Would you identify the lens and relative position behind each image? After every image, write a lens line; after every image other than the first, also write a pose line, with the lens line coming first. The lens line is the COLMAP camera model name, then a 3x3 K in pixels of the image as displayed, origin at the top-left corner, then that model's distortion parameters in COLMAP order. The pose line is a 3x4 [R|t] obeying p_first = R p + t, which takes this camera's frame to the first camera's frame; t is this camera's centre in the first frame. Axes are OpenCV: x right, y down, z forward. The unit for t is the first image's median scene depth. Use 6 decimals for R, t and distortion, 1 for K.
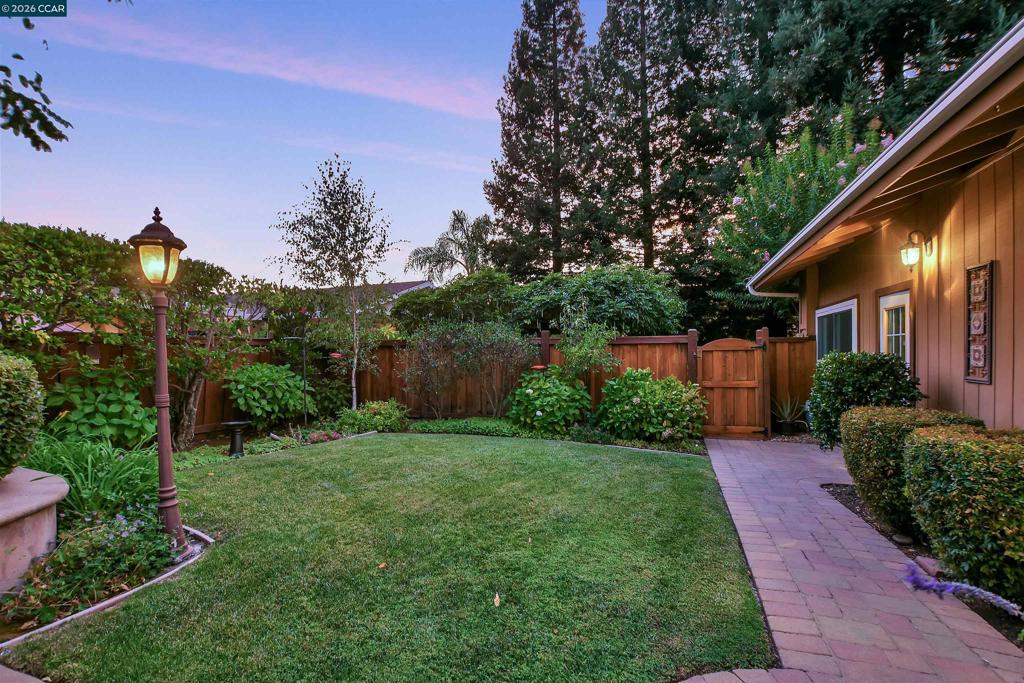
lens RADIAL K [[469.4, 0, 512.1], [0, 469.4, 347.8], [0, 0, 1]] dist [-0.000102, -0.000006]
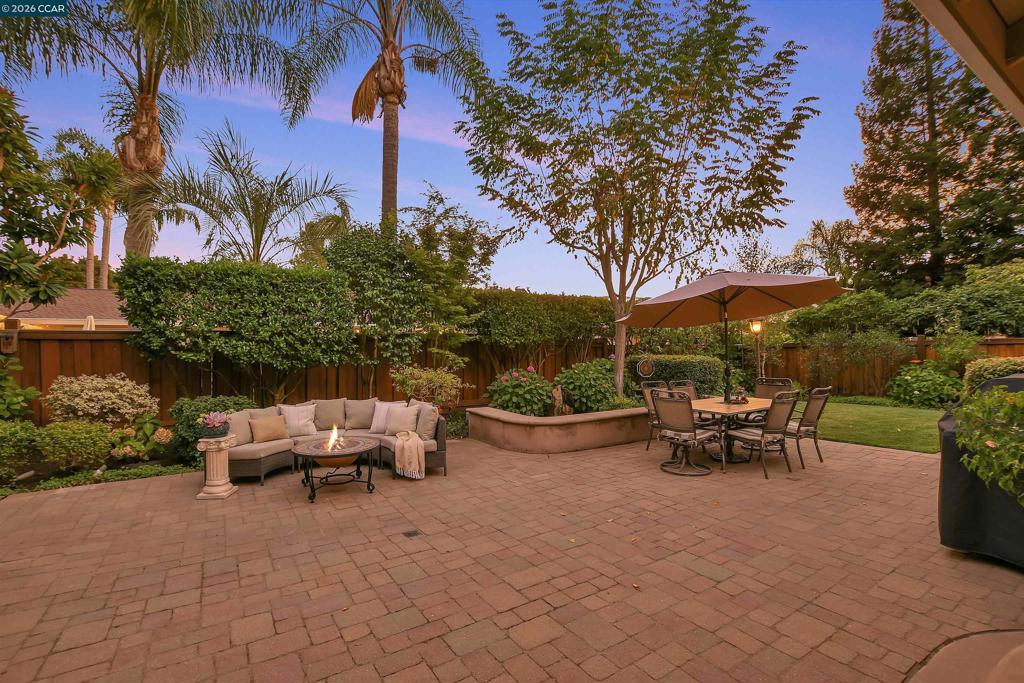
lens RADIAL K [[471.5, 0, 512.7], [0, 471.5, 344.4], [0, 0, 1]] dist [-0.019816, 0.000110]
pose [[0.792707, -0.016261, -0.609385, -0.048169], [0.017588, 0.999838, -0.003801, -0.024393], [0.609349, -0.007705, 0.792865, -0.782709]]
